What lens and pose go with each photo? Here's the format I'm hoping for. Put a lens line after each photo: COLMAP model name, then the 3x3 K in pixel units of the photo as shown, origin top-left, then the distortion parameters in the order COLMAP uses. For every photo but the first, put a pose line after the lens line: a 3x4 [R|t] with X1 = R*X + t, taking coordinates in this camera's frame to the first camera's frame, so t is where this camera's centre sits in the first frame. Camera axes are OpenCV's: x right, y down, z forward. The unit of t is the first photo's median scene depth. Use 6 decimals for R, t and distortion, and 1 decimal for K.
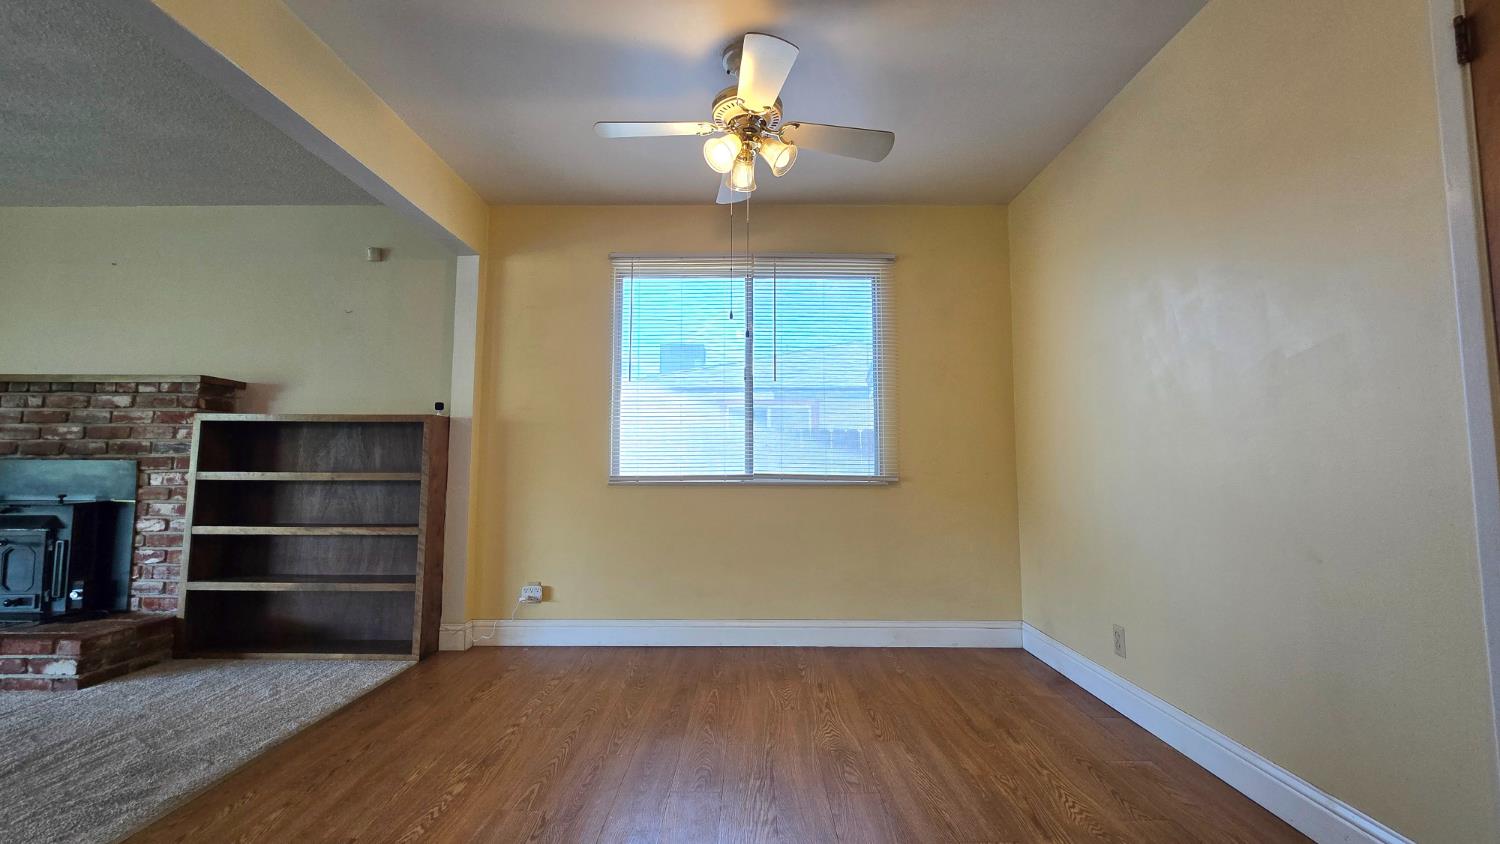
lens RADIAL K [[612.6, 0, 750.3], [0, 612.6, 419.8], [0, 0, 1]] dist [-0.006296, 0.002916]
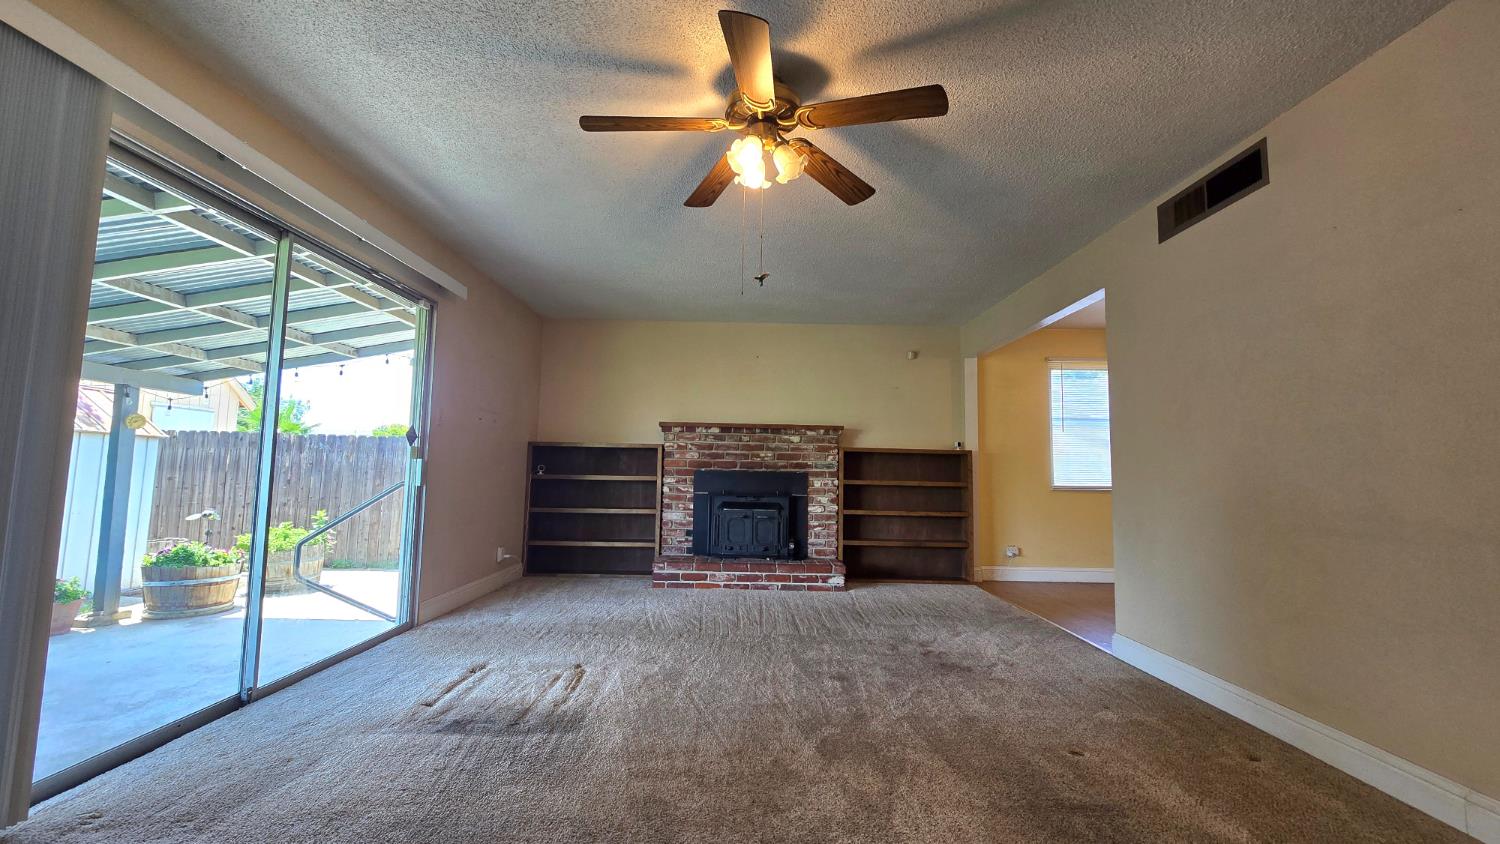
lens RADIAL K [[612.6, 0, 744.9], [0, 612.6, 422.4], [0, 0, 1]] dist [-0.006296, 0.002916]
pose [[0.999812, 0.019363, 0.000421, -1.186873], [-0.019365, 0.999797, 0.005518, -0.087266], [-0.000314, -0.005525, 0.999985, -0.797161]]
